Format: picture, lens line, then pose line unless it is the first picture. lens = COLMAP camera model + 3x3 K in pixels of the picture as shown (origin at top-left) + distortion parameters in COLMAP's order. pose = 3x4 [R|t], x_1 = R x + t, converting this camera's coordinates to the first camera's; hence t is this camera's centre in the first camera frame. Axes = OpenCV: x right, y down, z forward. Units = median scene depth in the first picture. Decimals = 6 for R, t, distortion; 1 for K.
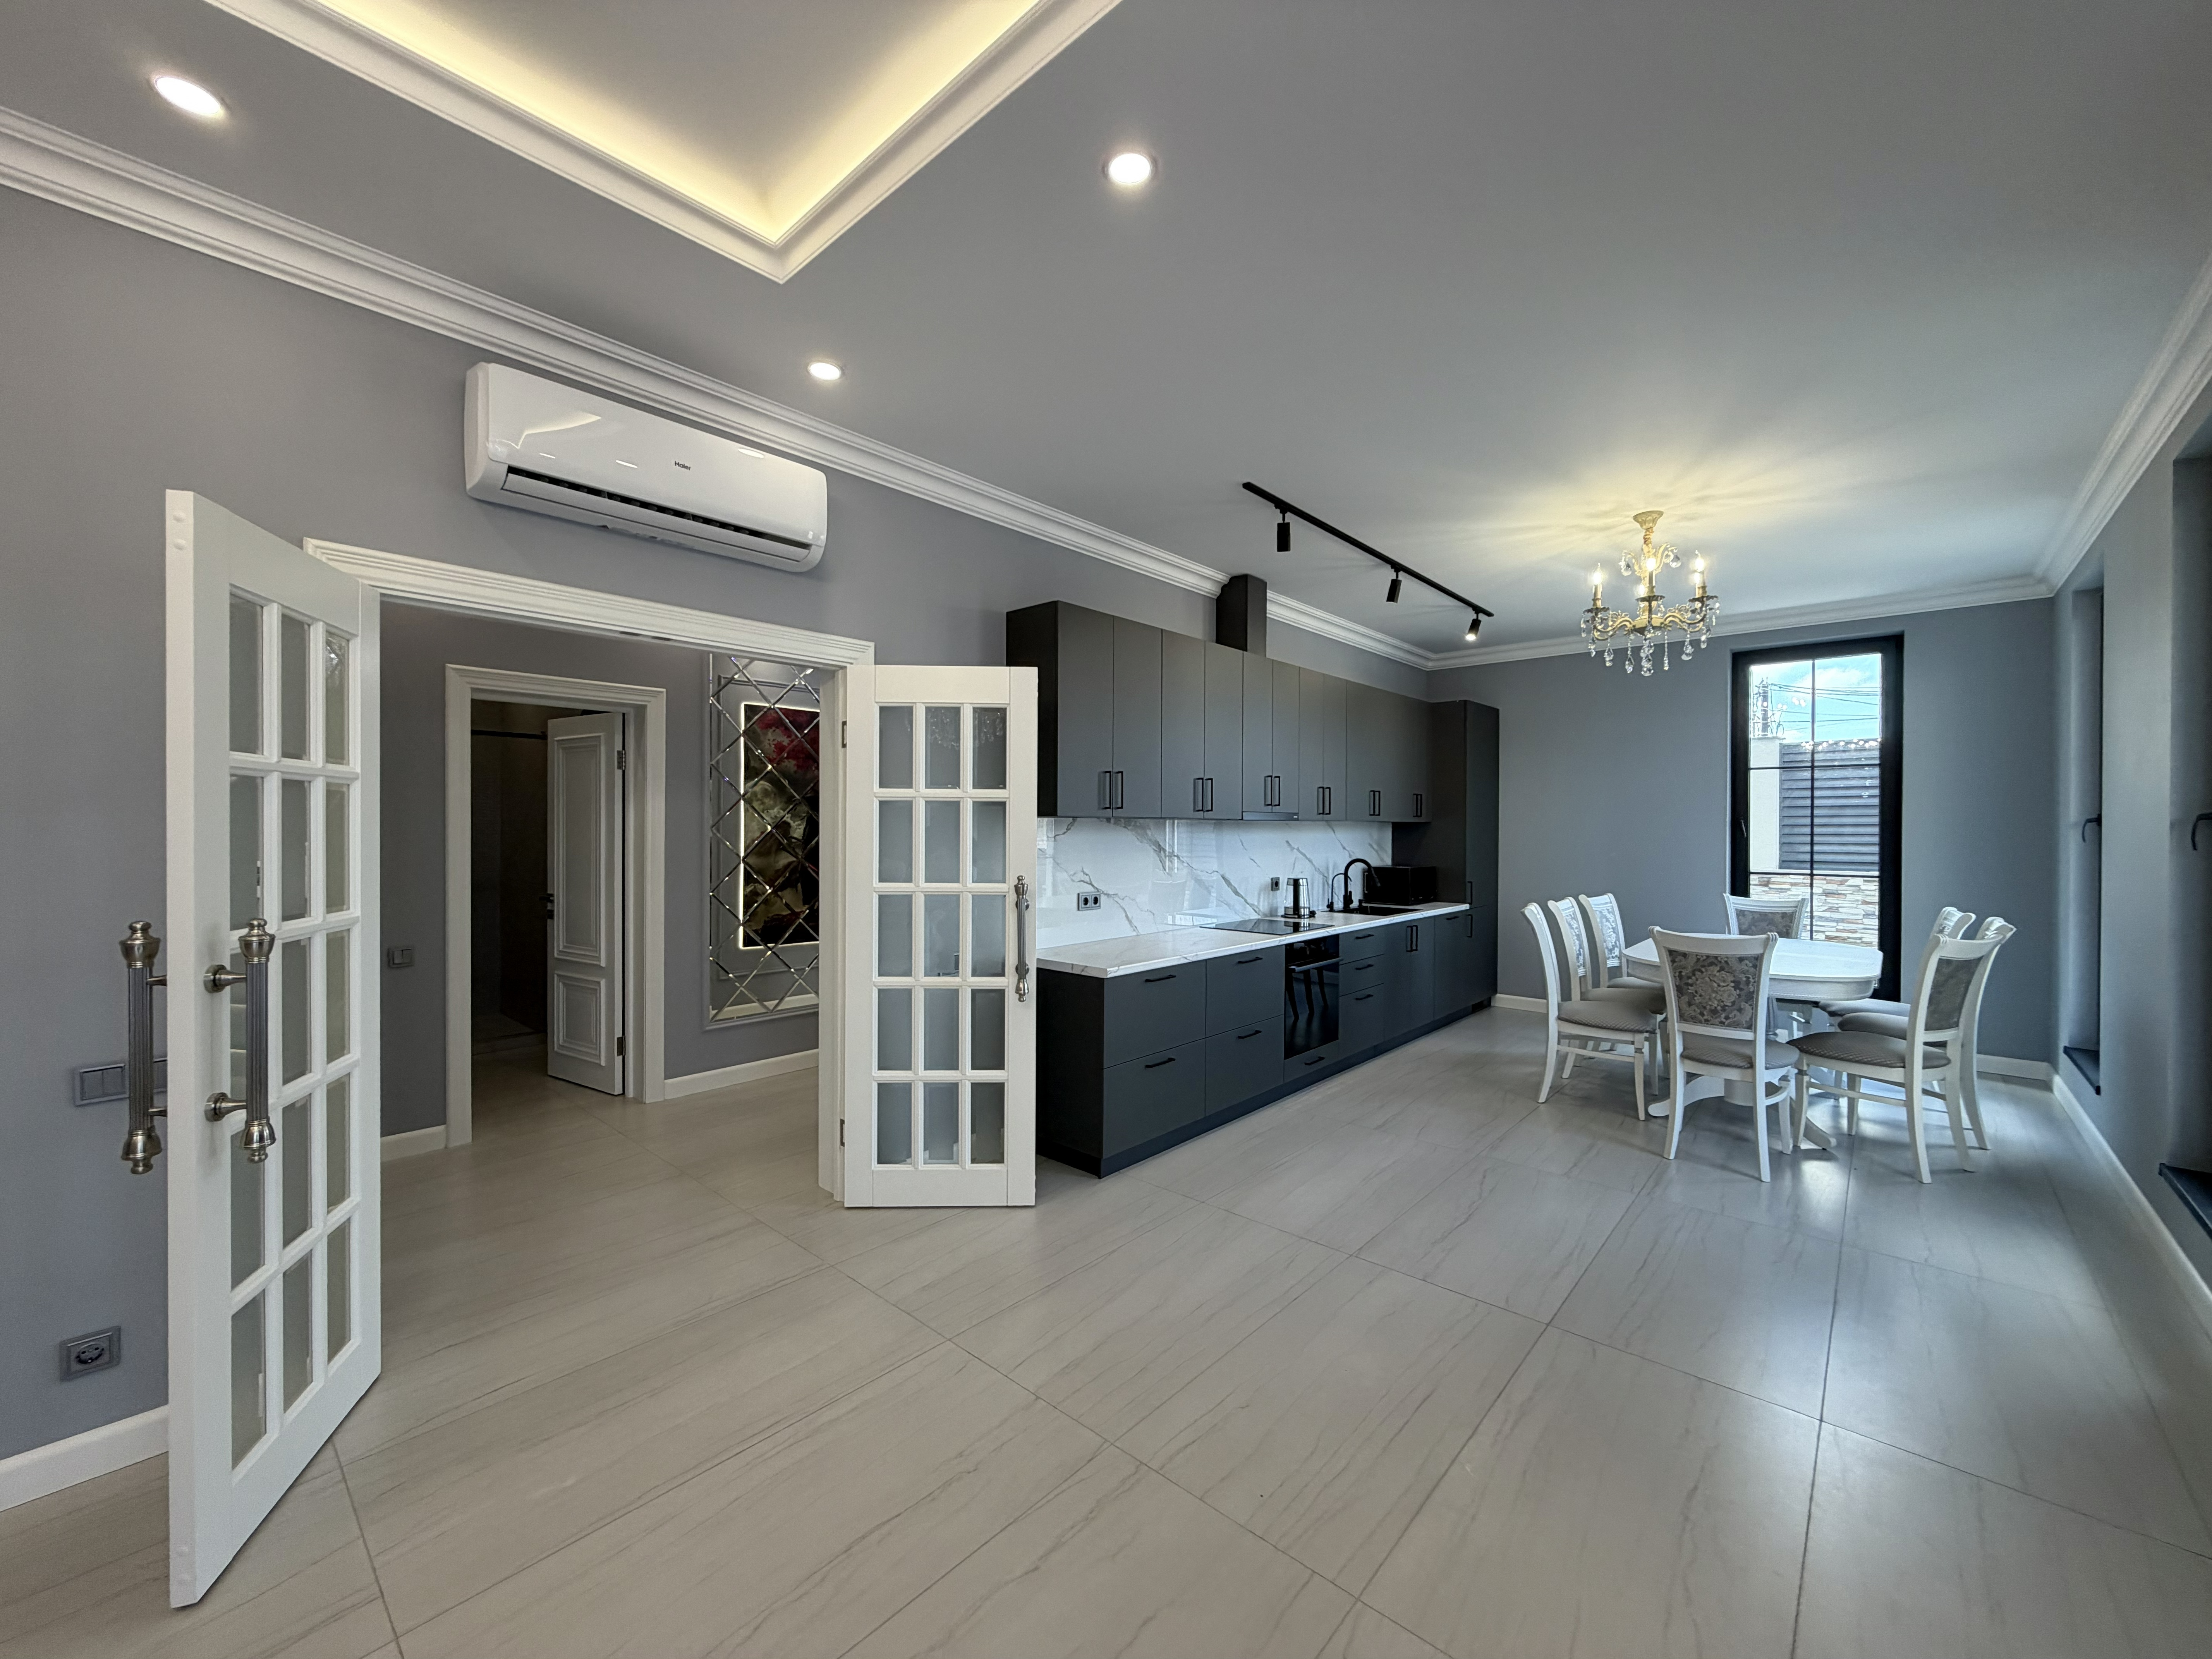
lens RADIAL K [[873.6, 0, 1106.0], [0, 873.6, 829.5], [0, 0, 1]] dist [-0.000429, -0.000489]
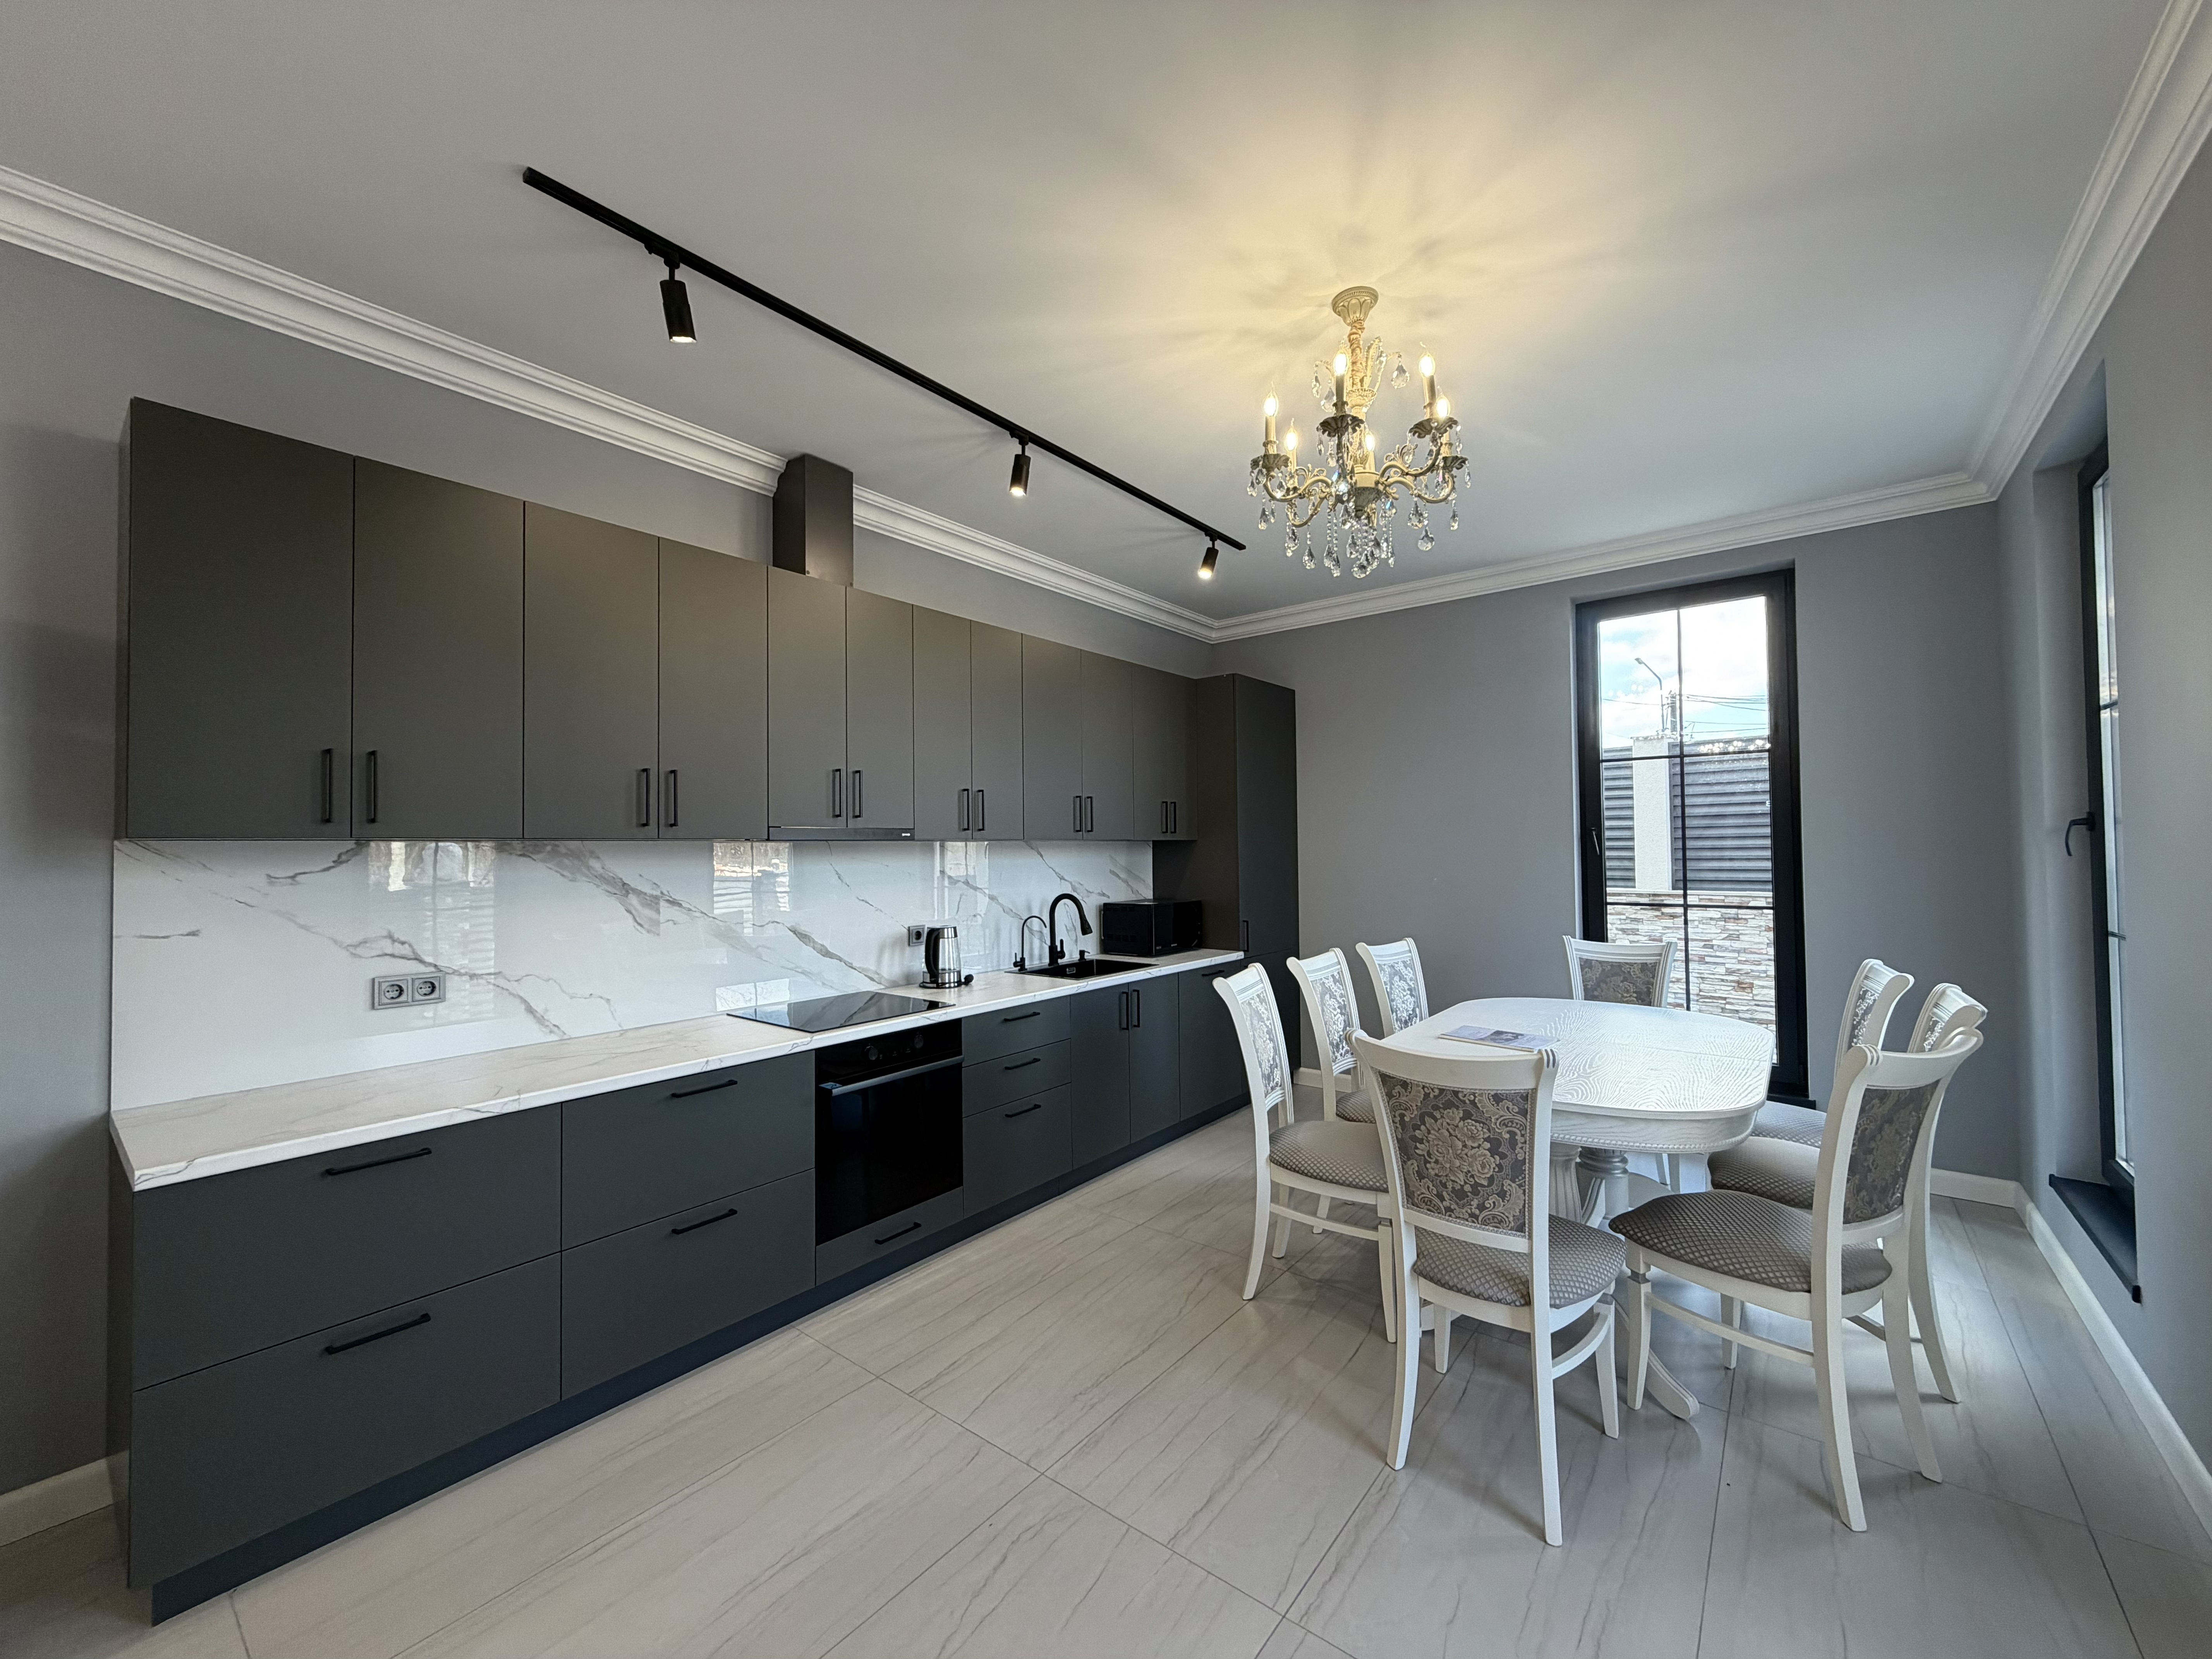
lens RADIAL K [[877.7, 0, 1106.0], [0, 877.7, 829.5], [0, 0, 1]] dist [-0.000973, 0.000192]
pose [[0.998060, -0.013212, 0.060846, 0.359475], [0.014841, 0.999541, -0.026405, 0.001279], [-0.060469, 0.027256, 0.997798, 0.380992]]
